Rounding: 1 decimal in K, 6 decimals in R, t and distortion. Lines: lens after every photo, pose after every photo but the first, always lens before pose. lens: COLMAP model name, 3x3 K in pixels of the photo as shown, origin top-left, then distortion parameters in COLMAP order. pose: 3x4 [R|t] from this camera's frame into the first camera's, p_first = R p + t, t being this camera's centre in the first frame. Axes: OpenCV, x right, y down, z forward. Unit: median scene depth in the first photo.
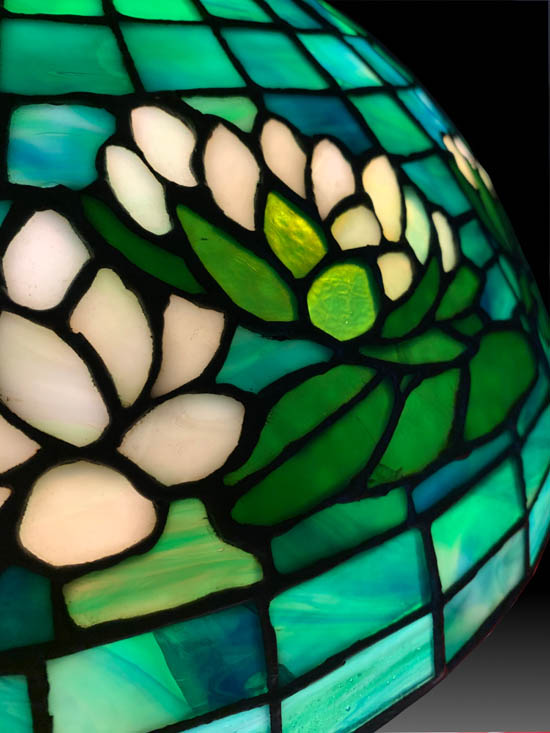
lens RADIAL K [[546.2, 0, 226.2], [0, 546.2, 395.8], [0, 0, 1]] dist [0.040483, -0.011287]
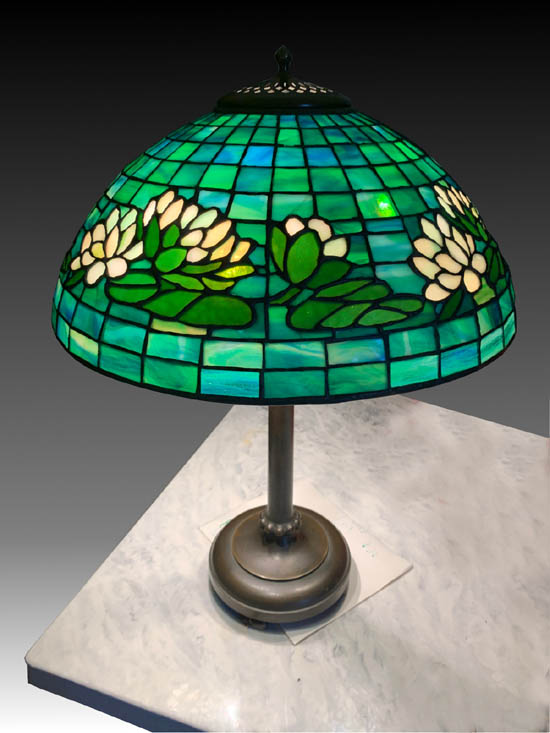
lens RADIAL K [[546.2, 0, 276.6], [0, 546.2, 365.5], [0, 0, 1]] dist [0.040483, -0.011287]
pose [[0.877080, -0.201581, 0.436000, -2.997631], [0.222227, 0.974988, 0.003733, 0.418485], [-0.425847, 0.093616, 0.899939, -1.812837]]
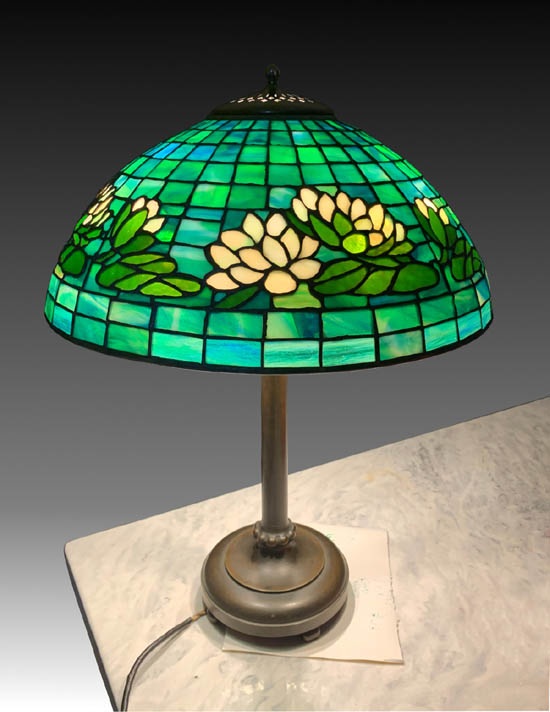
lens RADIAL K [[588.1, 0, 276.5], [0, 588.1, 354.0], [0, 0, 1]] dist [0.080641, -0.002598]
pose [[0.981410, 0.093103, -0.167831, 0.436780], [-0.115480, 0.984909, -0.128911, 1.103449], [0.153296, 0.145895, 0.977351, -2.754196]]
